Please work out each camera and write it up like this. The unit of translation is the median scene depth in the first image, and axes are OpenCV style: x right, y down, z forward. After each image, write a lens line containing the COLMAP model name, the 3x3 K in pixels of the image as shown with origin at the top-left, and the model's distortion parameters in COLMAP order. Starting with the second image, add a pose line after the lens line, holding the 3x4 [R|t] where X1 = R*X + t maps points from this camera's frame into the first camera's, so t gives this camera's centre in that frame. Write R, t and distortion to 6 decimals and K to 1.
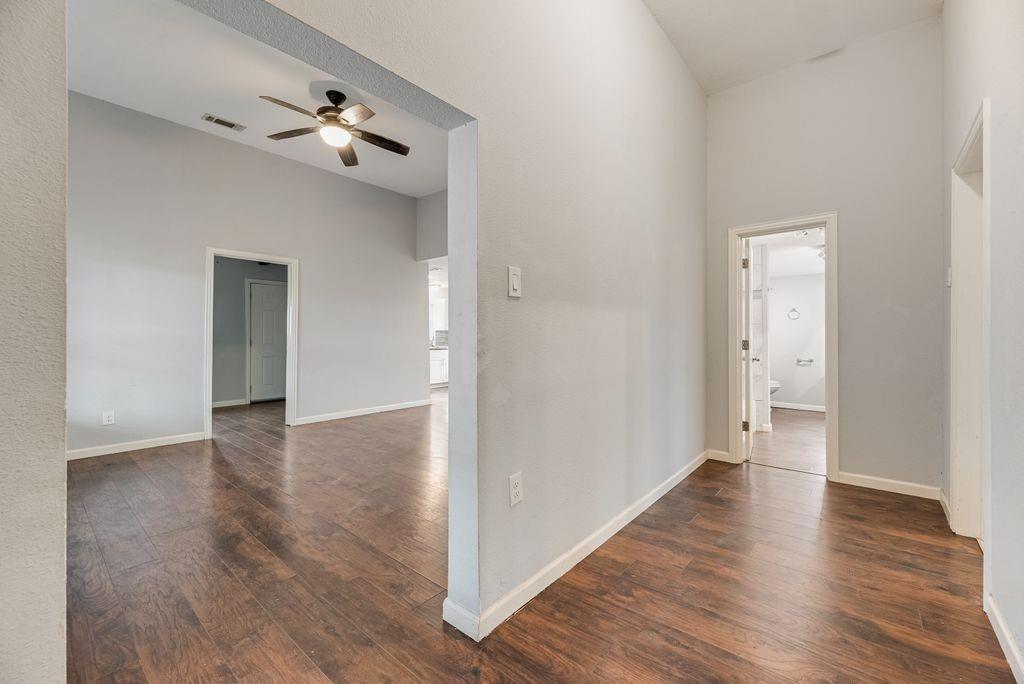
lens RADIAL K [[414.3, 0, 518.6], [0, 414.3, 336.7], [0, 0, 1]] dist [0.000939, -0.000917]
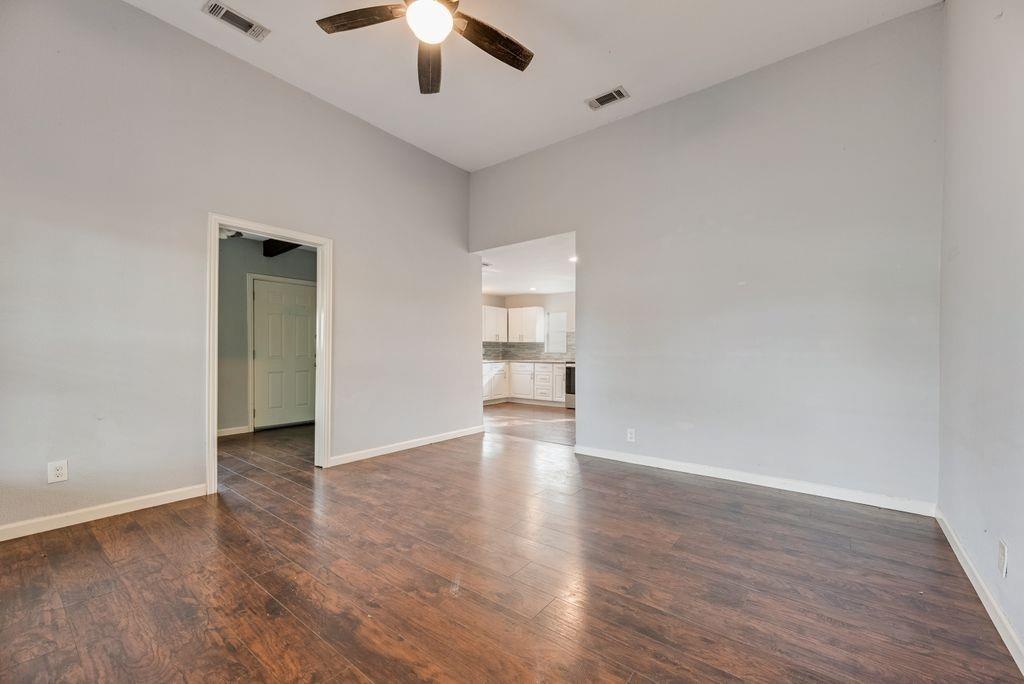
lens RADIAL K [[414.3, 0, 512.0], [0, 414.3, 350.8], [0, 0, 1]] dist [0.000939, -0.000917]
pose [[0.999553, 0.001805, 0.029842, -0.277049], [-0.001776, 0.999998, -0.001010, 0.011642], [-0.029844, 0.000956, 0.999554, 0.304210]]
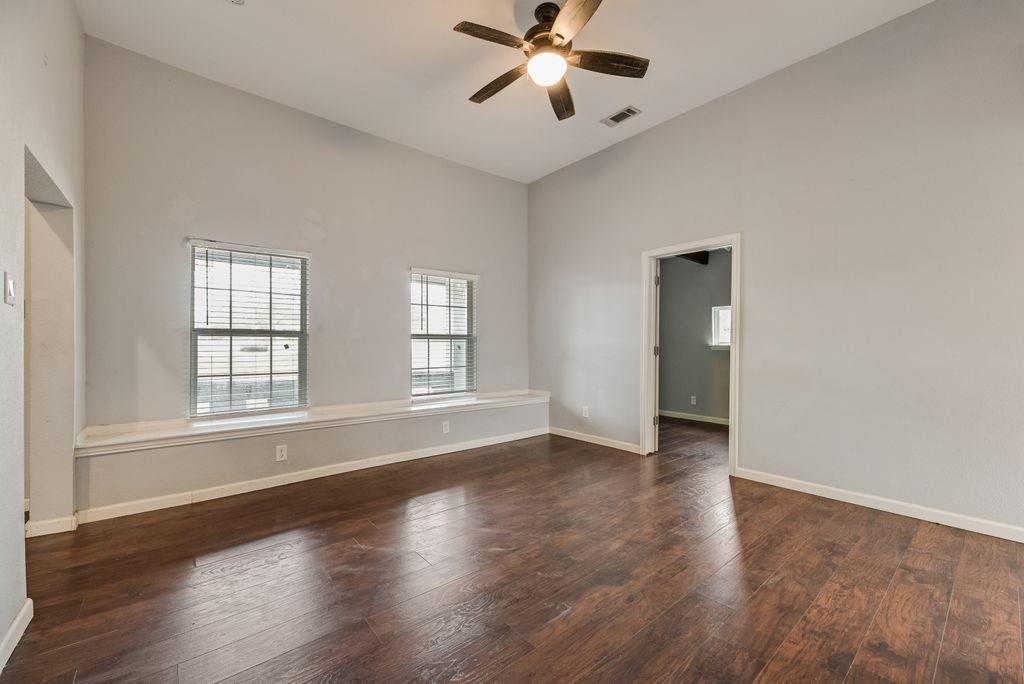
lens RADIAL K [[406.5, 0, 512.3], [0, 406.5, 345.7], [0, 0, 1]] dist [0.006299, -0.000013]
pose [[-0.183255, -0.009812, -0.983016, 0.219387], [-0.005128, 0.999946, -0.009025, 0.008554], [0.983052, 0.003387, -0.183296, 0.885416]]
